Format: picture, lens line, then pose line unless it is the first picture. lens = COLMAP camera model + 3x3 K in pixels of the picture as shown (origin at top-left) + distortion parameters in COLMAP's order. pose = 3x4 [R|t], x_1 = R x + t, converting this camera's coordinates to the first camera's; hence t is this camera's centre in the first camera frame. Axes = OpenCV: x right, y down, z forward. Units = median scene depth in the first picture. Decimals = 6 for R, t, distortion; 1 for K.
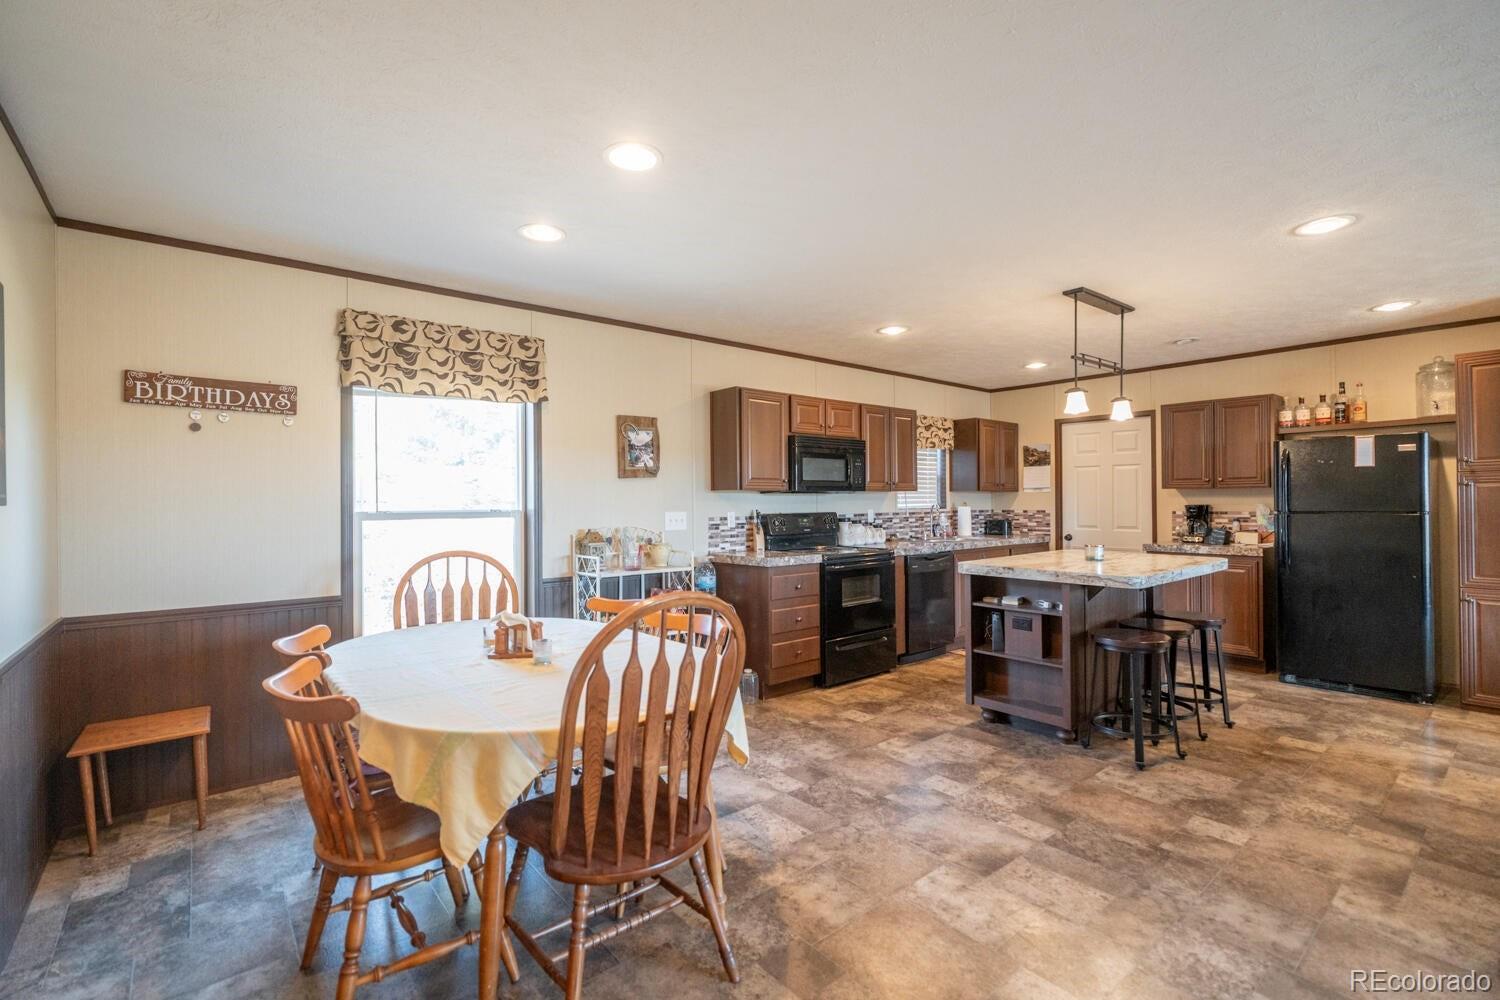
lens RADIAL K [[675.4, 0, 752.1], [0, 675.4, 497.4], [0, 0, 1]] dist [-0.003513, 0.001572]
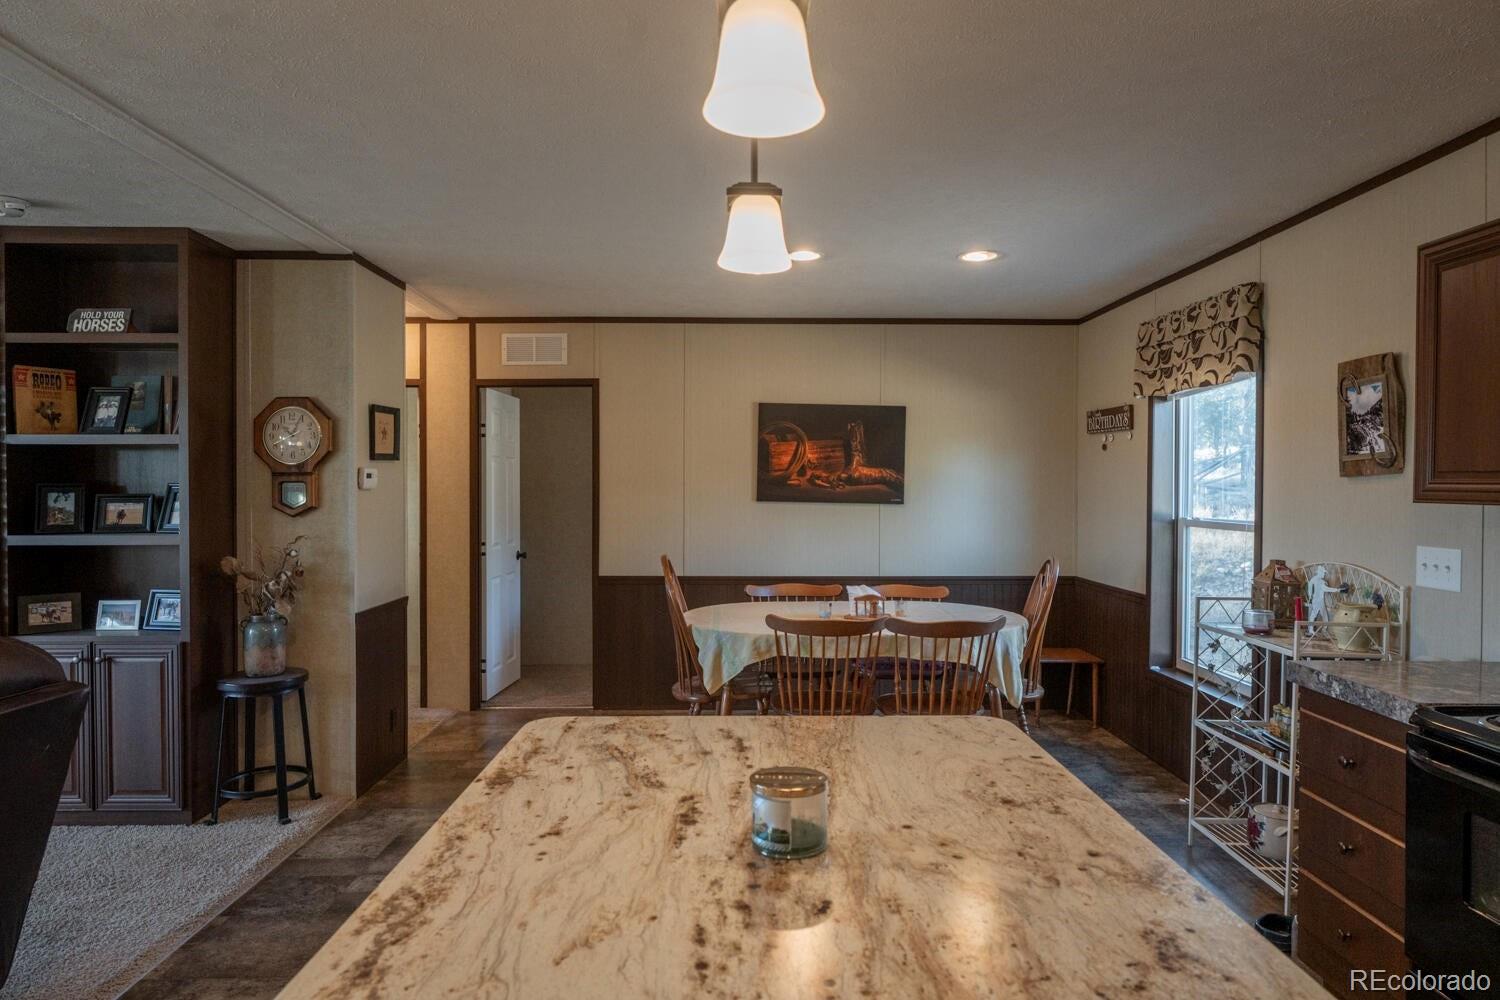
lens RADIAL K [[916.2, 0, 750.0], [0, 916.2, 500.0], [0, 0, 1]] dist [-0.022906, 0.019711]
pose [[-0.629138, 0.019386, -0.777052, 0.651353], [0.007285, 0.999792, 0.019044, -0.025632], [0.777260, 0.006321, -0.629148, 1.025573]]
